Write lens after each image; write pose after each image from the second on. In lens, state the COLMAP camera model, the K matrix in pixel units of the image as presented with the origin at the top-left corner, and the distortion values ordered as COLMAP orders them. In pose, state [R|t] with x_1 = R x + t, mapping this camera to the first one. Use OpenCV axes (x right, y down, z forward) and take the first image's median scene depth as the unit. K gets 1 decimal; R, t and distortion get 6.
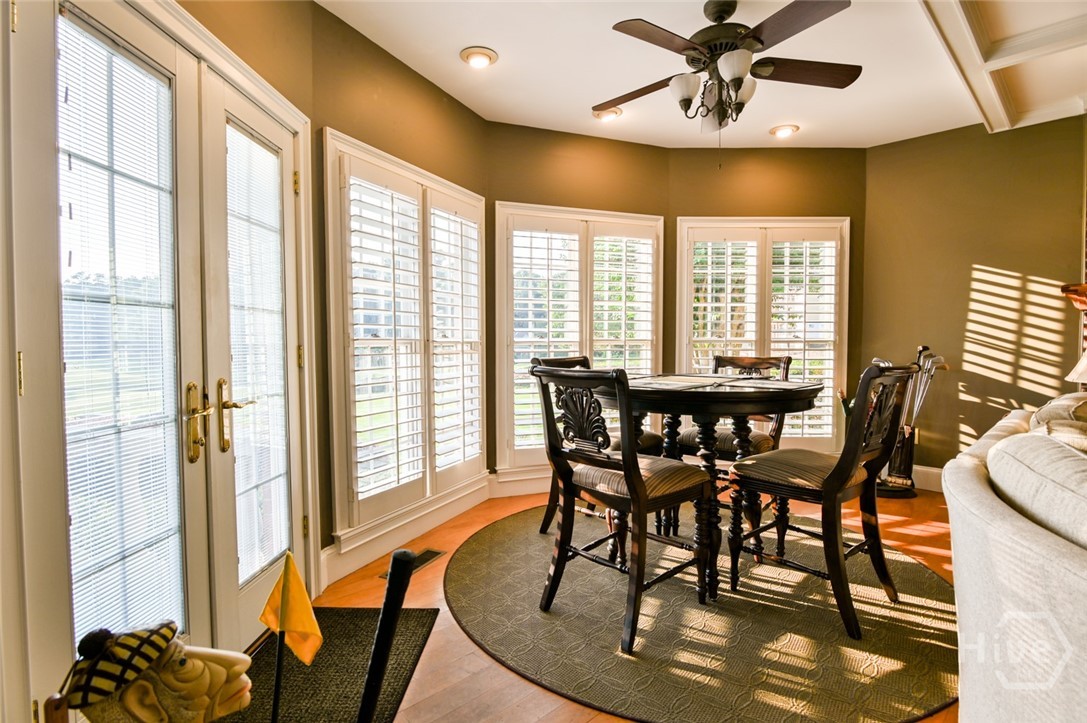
lens RADIAL K [[533.5, 0, 544.7], [0, 533.5, 361.1], [0, 0, 1]] dist [-0.017849, -0.001182]
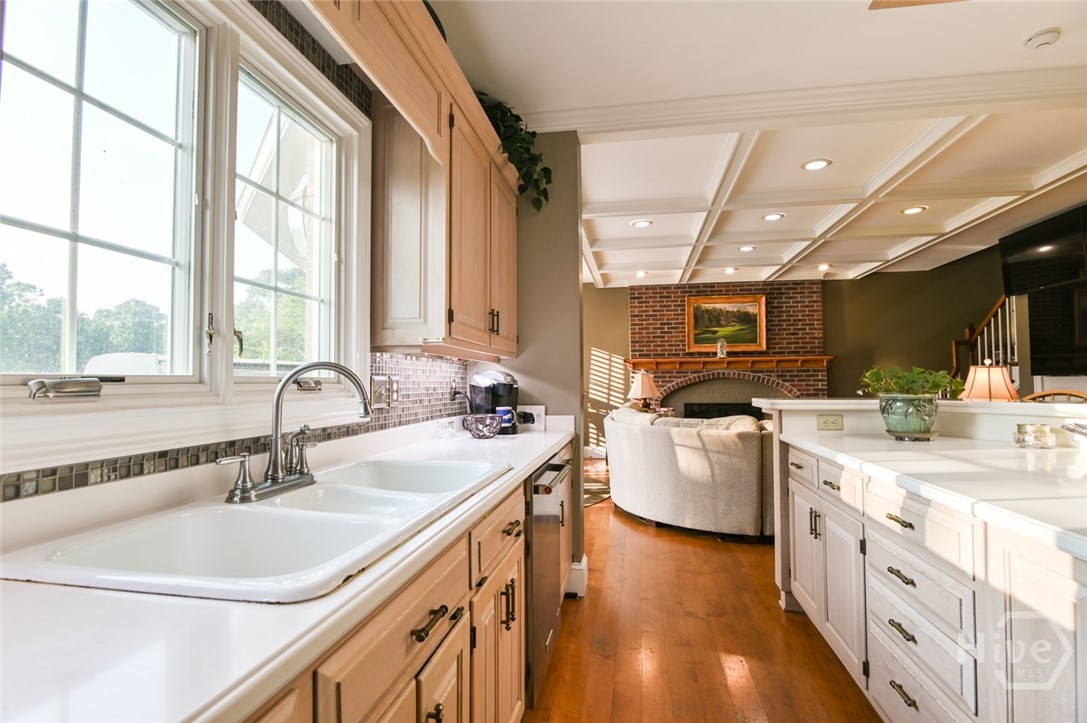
lens RADIAL K [[533.5, 0, 543.2], [0, 533.5, 360.4], [0, 0, 1]] dist [-0.017849, -0.001182]
pose [[0.802476, 0.019842, 0.596354, -0.655298], [0.026481, 0.997278, -0.068815, 0.012509], [-0.596096, 0.071015, 0.799766, -0.630090]]
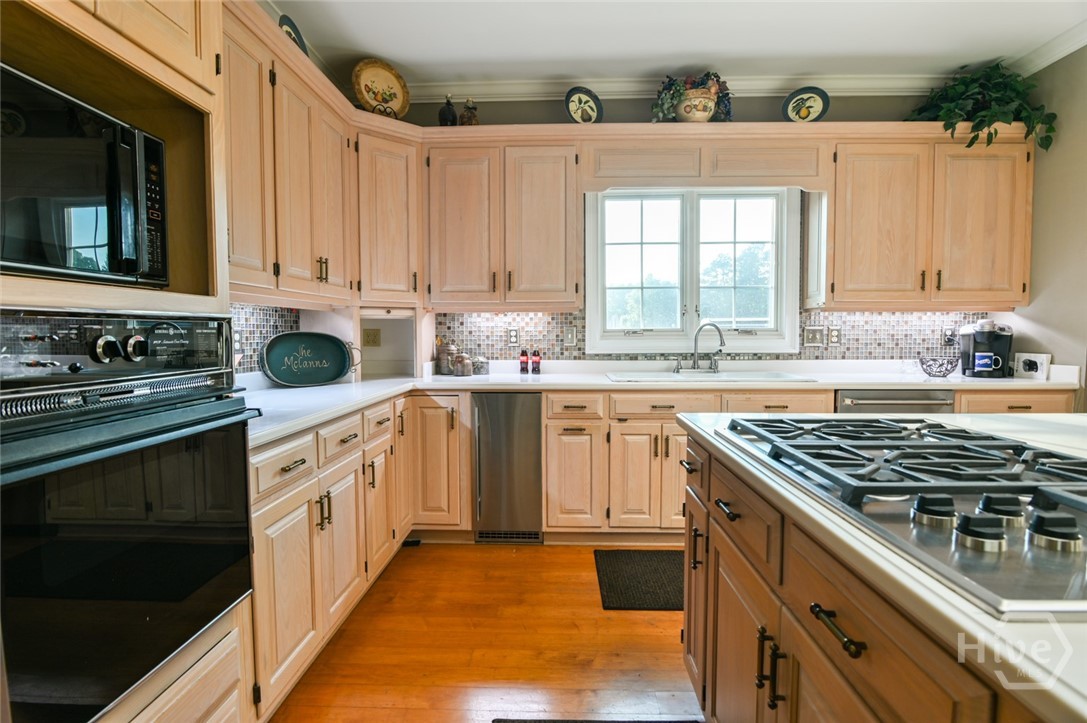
lens RADIAL K [[533.5, 0, 544.0], [0, 533.5, 362.4], [0, 0, 1]] dist [-0.017849, -0.001182]
pose [[0.697665, 0.036051, -0.715516, -0.127184], [-0.020616, 0.999330, 0.030249, 0.029404], [0.716127, -0.006353, 0.697941, -1.052419]]
